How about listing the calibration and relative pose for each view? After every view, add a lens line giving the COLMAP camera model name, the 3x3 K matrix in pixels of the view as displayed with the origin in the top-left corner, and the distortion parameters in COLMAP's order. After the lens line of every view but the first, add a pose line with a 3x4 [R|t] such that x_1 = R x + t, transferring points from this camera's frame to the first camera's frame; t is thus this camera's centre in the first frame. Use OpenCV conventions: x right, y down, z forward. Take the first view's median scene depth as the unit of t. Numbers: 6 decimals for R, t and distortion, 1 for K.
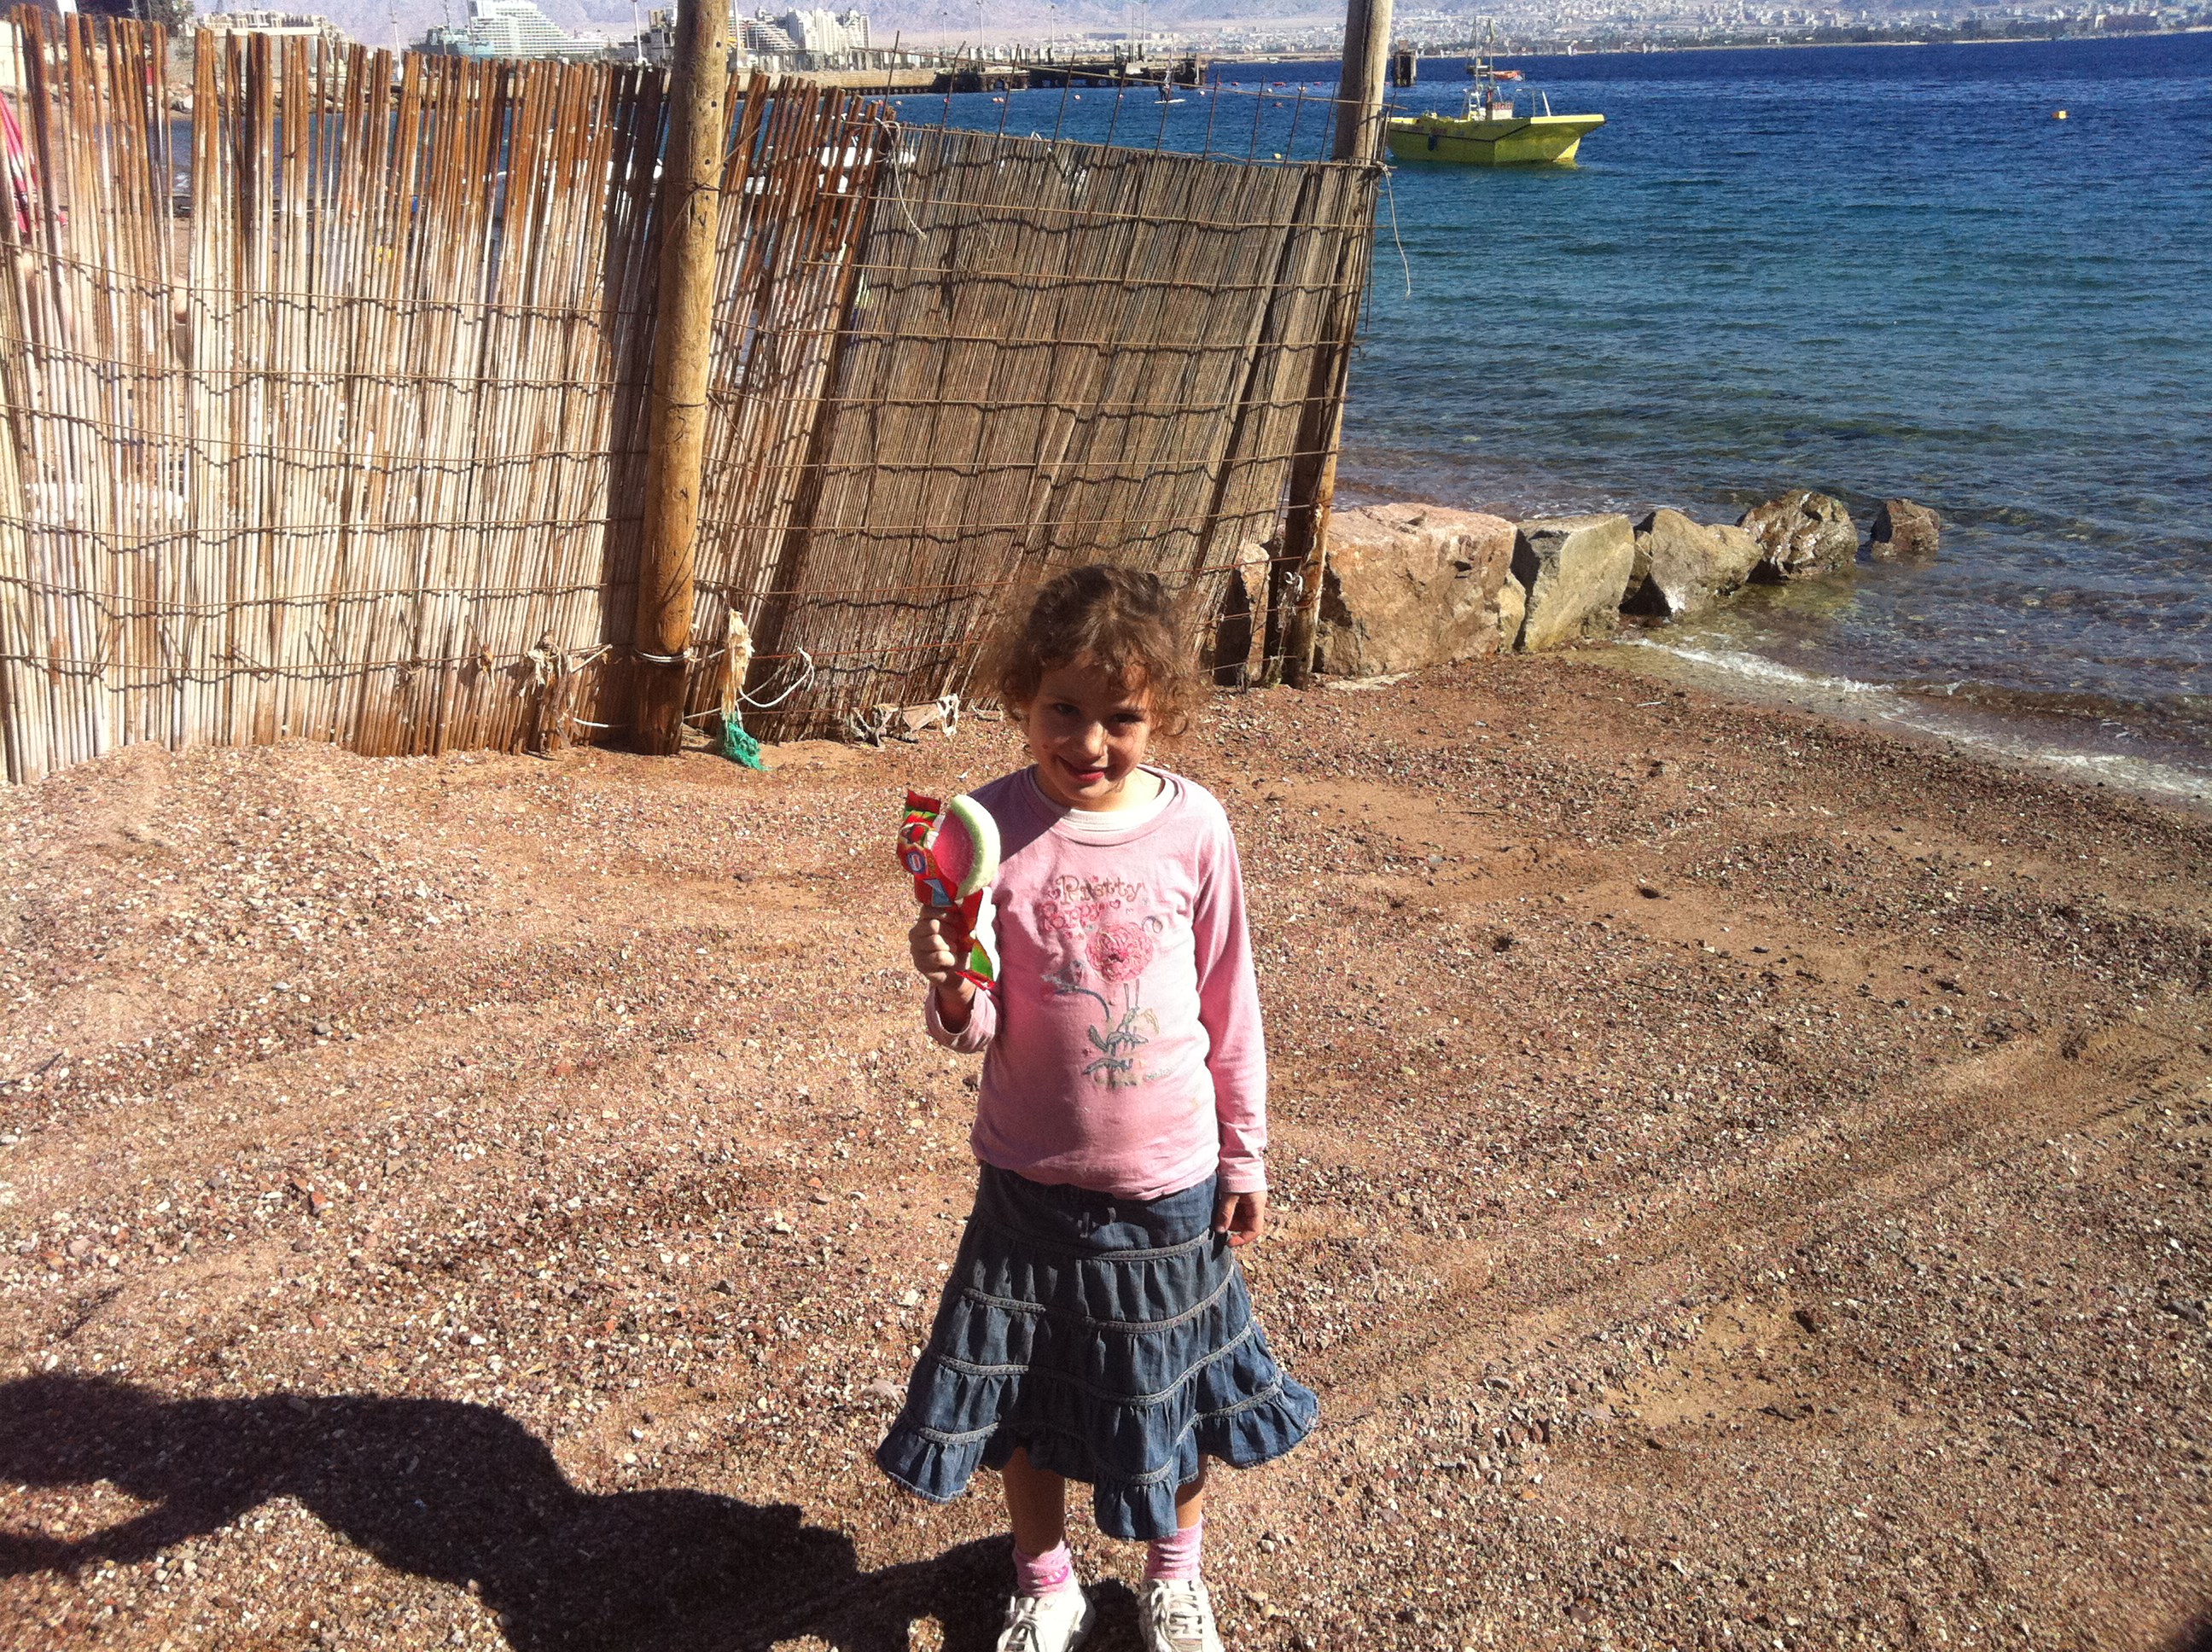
lens RADIAL K [[1987.6, 0, 1078.5], [0, 1987.6, 918.1], [0, 0, 1]] dist [0.015723, -0.019639]
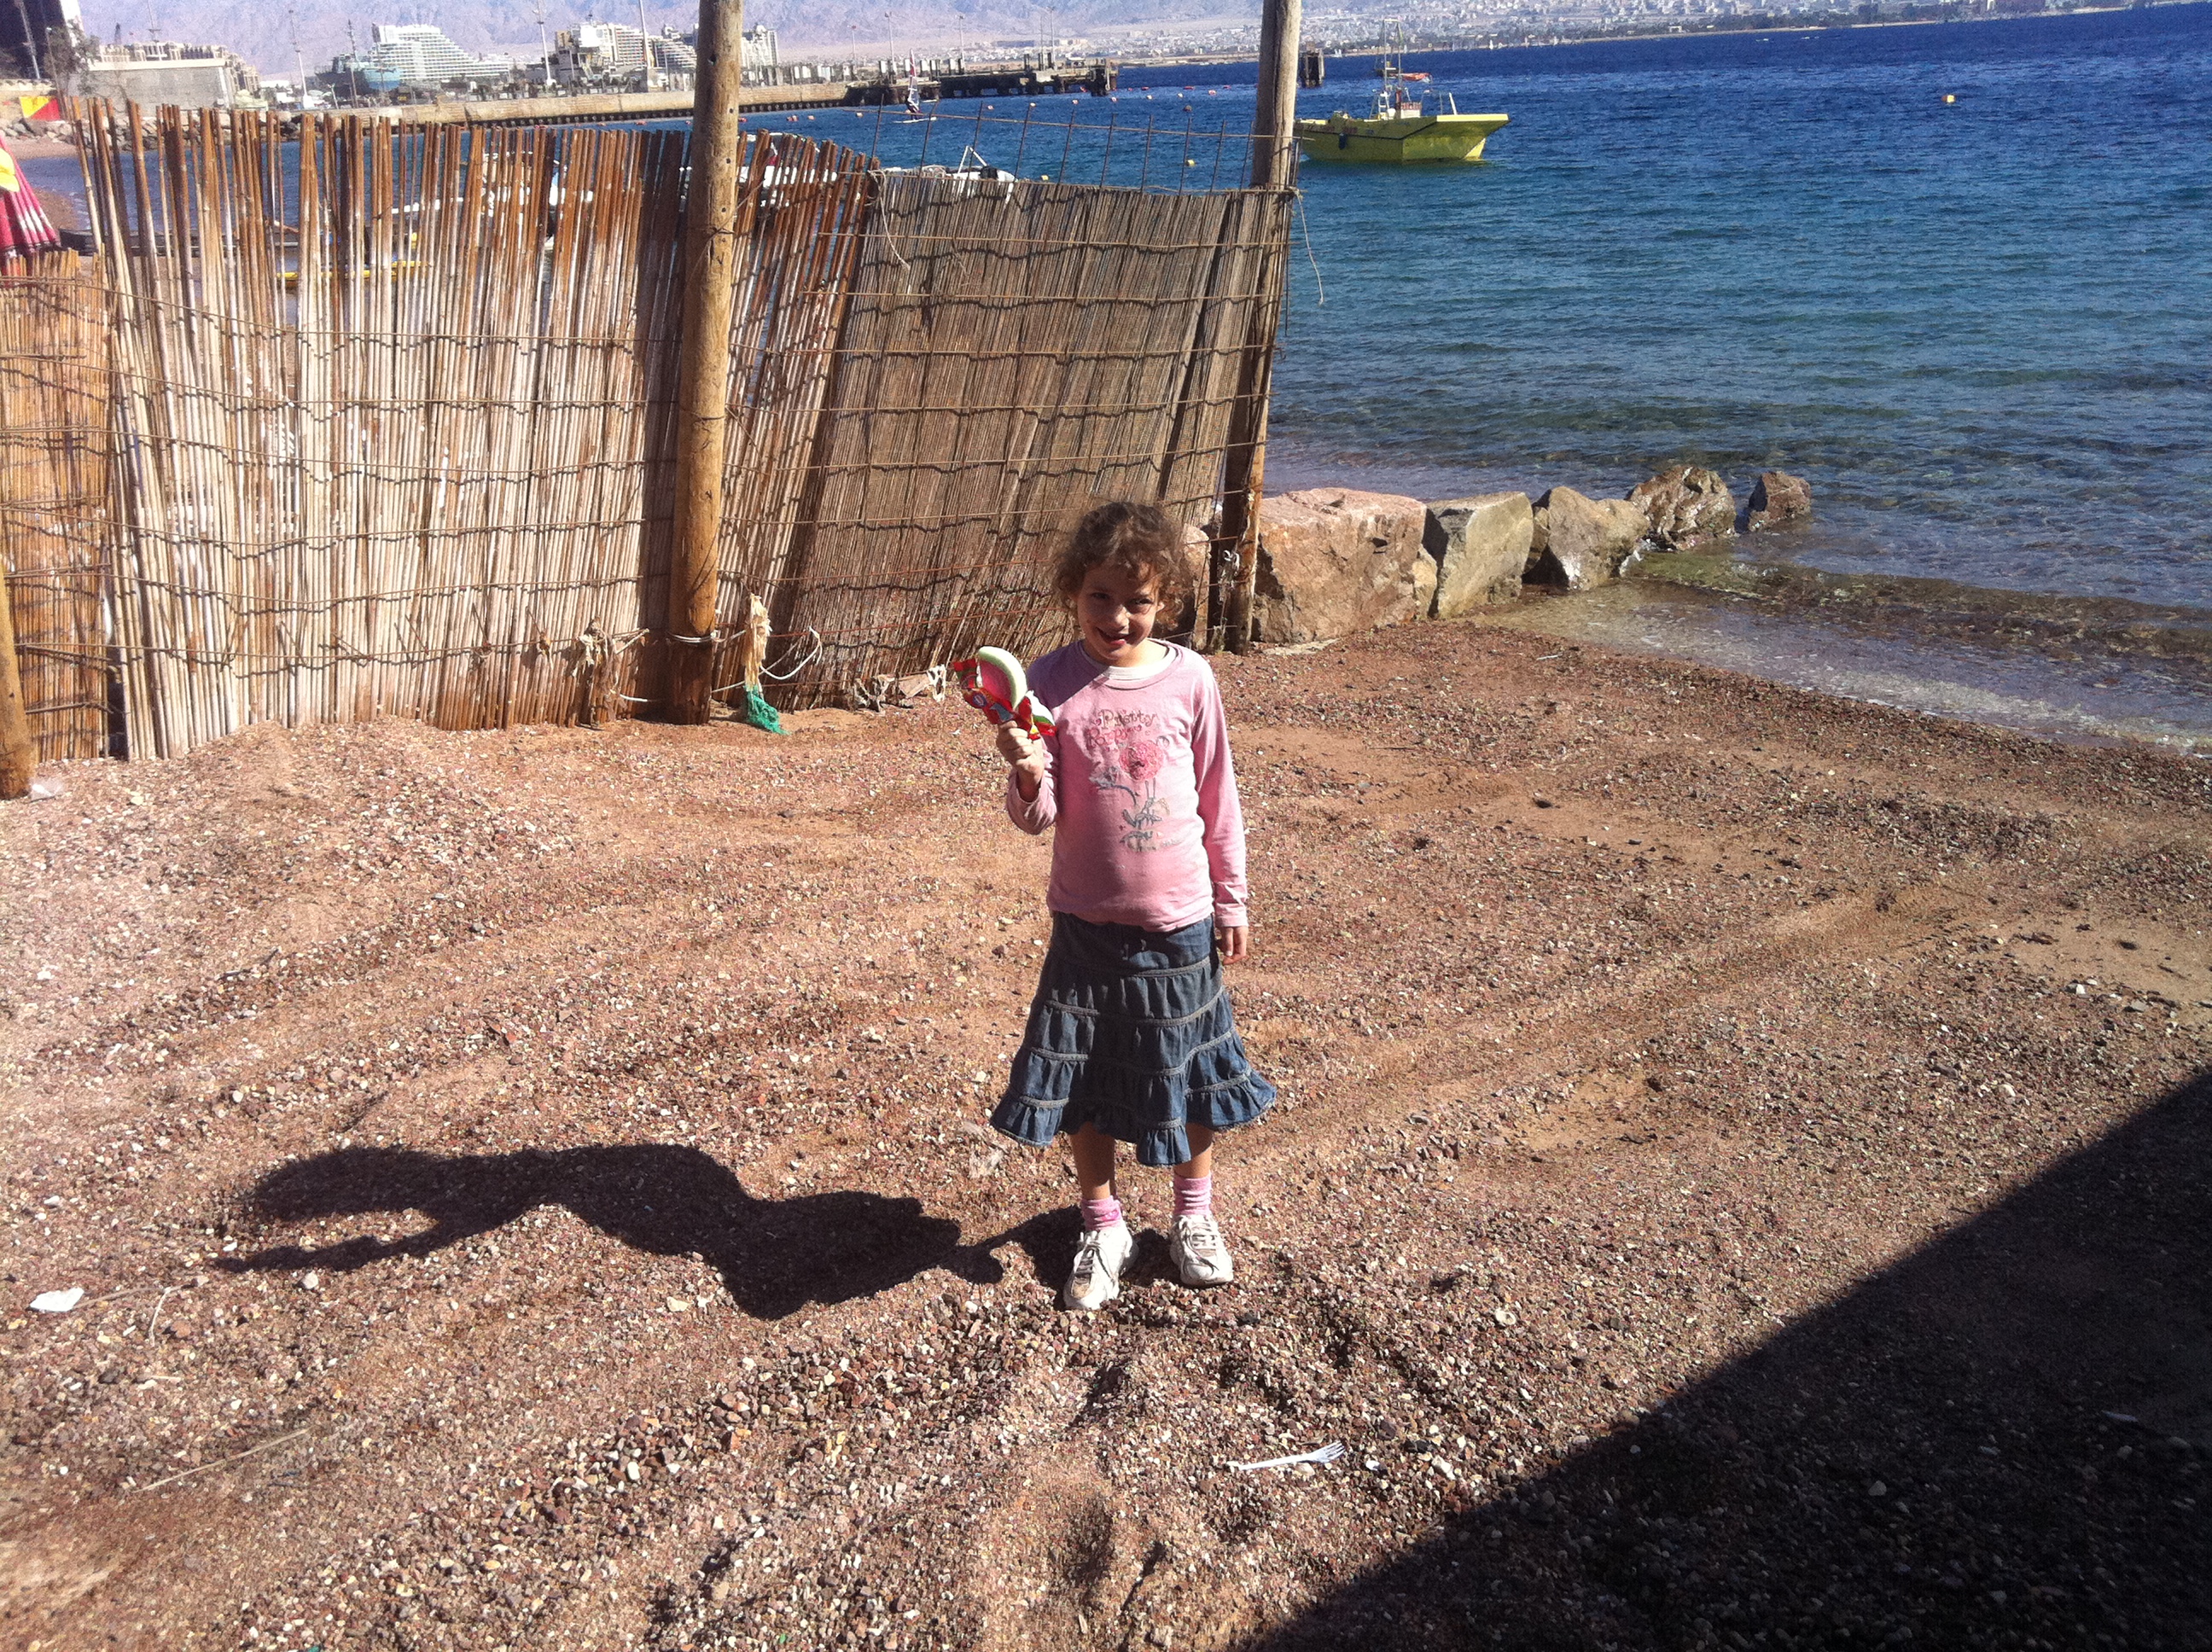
lens RADIAL K [[1931.5, 0, 1104.3], [0, 1931.5, 938.1], [0, 0, 1]] dist [0.033330, -0.048202]
pose [[0.998283, -0.044317, 0.038307, -0.026237], [0.043819, 0.998945, 0.013755, 0.046602], [-0.038876, -0.012053, 0.999171, -0.167229]]
